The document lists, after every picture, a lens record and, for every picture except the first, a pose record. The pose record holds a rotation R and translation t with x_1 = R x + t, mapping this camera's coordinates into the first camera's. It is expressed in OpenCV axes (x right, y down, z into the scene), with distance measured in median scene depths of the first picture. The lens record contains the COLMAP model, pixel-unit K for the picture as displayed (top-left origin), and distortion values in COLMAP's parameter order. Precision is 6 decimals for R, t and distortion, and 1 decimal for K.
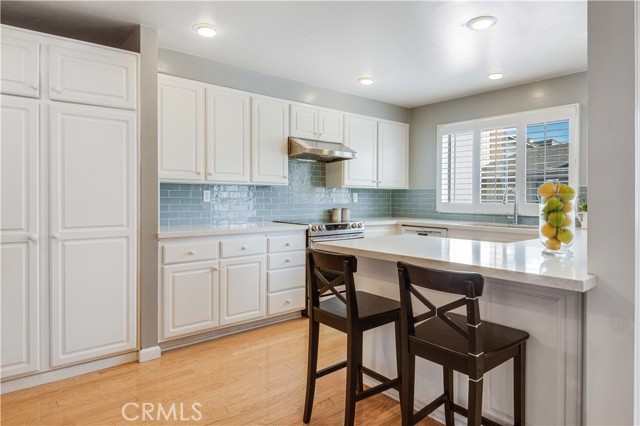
lens RADIAL K [[385.9, 0, 322.9], [0, 385.9, 208.8], [0, 0, 1]] dist [0.019229, -0.001275]
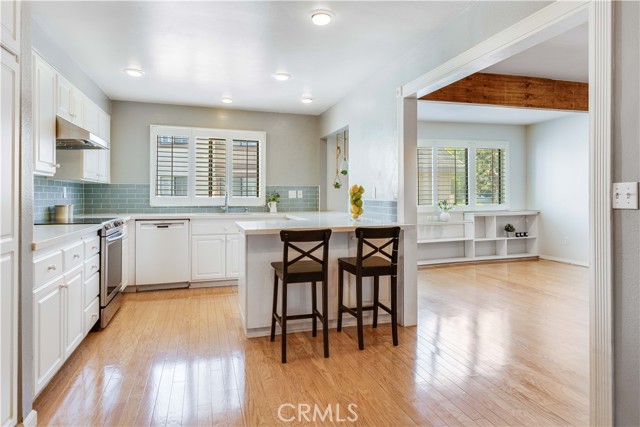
lens RADIAL K [[393.7, 0, 322.5], [0, 393.7, 213.0], [0, 0, 1]] dist [0.034689, 0.000350]
pose [[0.383843, -0.046792, 0.922212, -1.021510], [0.024477, 0.998880, 0.040494, -0.011047], [-0.923074, 0.007029, 0.384559, 0.280109]]
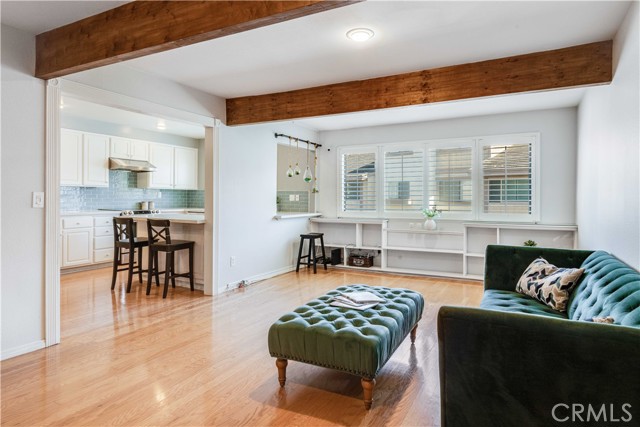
lens RADIAL K [[385.9, 0, 322.6], [0, 385.9, 202.3], [0, 0, 1]] dist [0.019229, -0.001275]
pose [[0.925586, 0.003641, 0.378520, 0.200307], [-0.001450, 0.999981, -0.006073, 0.019317], [-0.378535, 0.005072, 0.925573, -1.375634]]
